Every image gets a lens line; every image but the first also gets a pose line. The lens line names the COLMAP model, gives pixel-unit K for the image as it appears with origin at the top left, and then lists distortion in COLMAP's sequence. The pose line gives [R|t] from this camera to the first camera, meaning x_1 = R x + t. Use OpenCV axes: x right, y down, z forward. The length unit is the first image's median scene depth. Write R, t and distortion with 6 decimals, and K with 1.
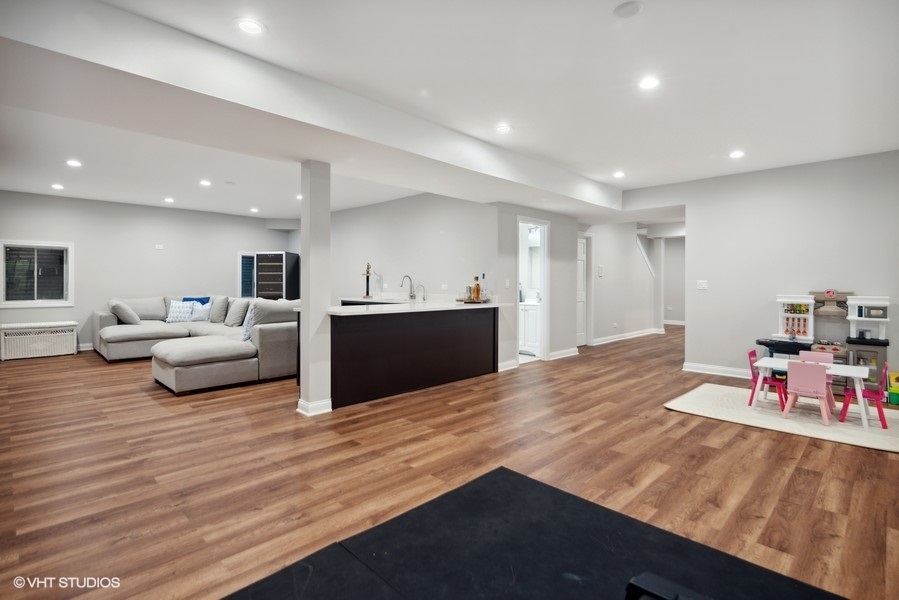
lens RADIAL K [[456.8, 0, 446.1], [0, 456.8, 287.3], [0, 0, 1]] dist [-0.001983, -0.000970]
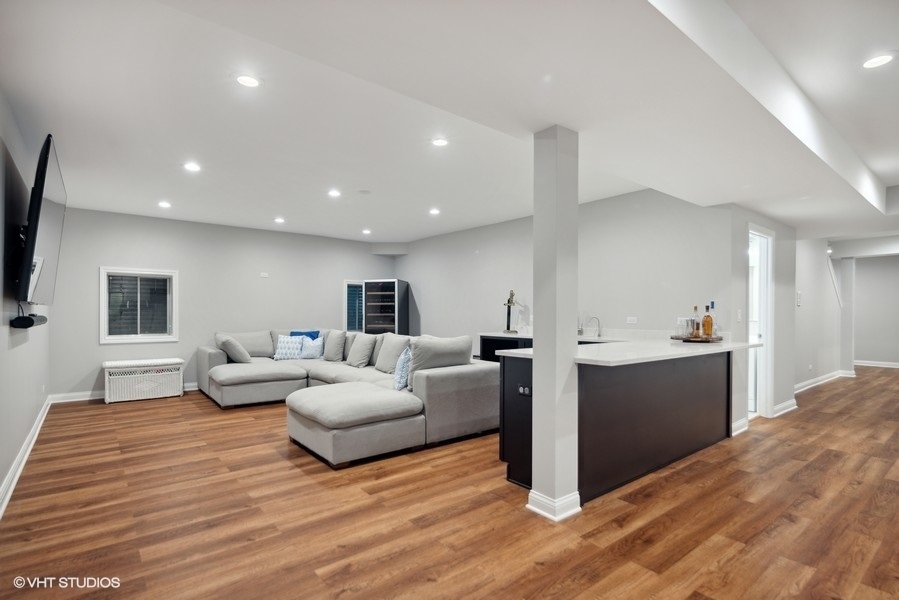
lens RADIAL K [[452.6, 0, 447.6], [0, 452.6, 321.3], [0, 0, 1]] dist [0.000636, -0.000274]
pose [[0.993963, -0.000583, -0.109710, -0.217306], [0.001203, 0.999984, 0.005591, -0.002562], [0.109705, -0.005689, 0.993948, 0.196891]]
